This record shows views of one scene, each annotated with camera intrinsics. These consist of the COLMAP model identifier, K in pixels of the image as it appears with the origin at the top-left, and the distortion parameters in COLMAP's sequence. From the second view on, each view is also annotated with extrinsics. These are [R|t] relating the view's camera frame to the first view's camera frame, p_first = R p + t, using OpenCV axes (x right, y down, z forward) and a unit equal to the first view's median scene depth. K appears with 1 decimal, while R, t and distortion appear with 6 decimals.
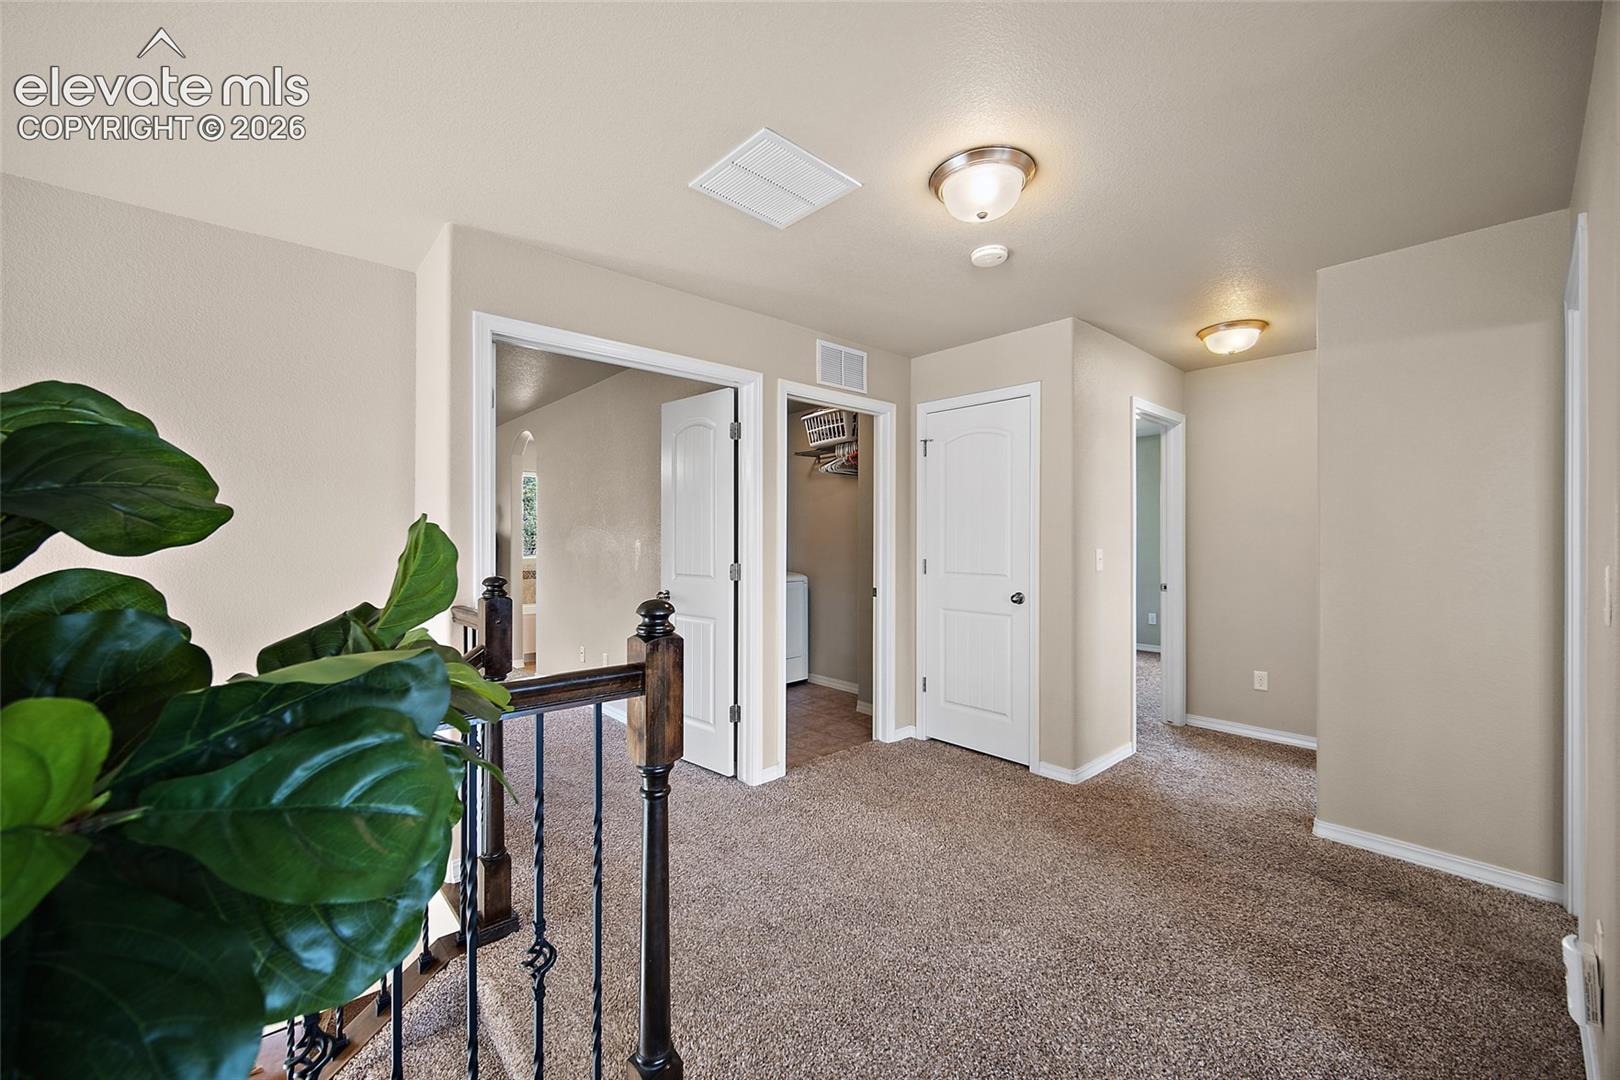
lens RADIAL K [[643.0, 0, 817.8], [0, 643.0, 535.2], [0, 0, 1]] dist [-0.000308, -0.000299]
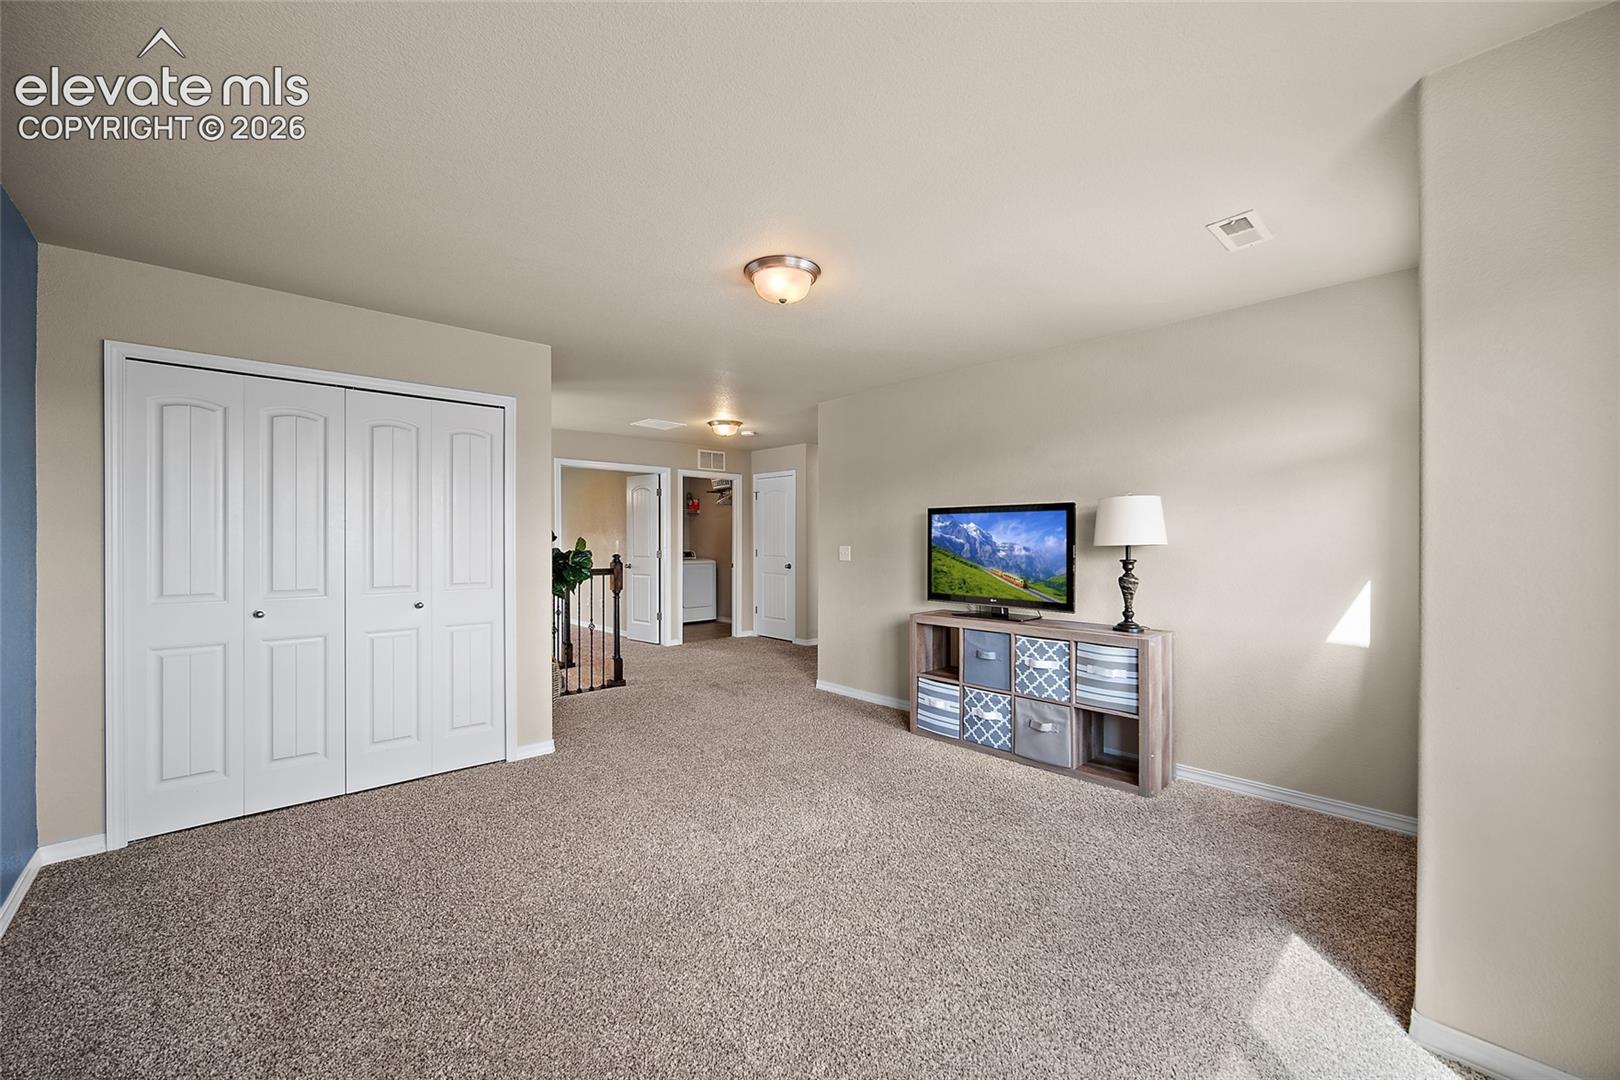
lens RADIAL K [[643.0, 0, 817.8], [0, 643.0, 535.2], [0, 0, 1]] dist [-0.000308, -0.000299]
pose [[0.999898, -0.002742, 0.013996, 0.388887], [0.002763, 0.999995, -0.001424, -0.005712], [-0.013992, 0.001462, 0.999901, -1.246221]]
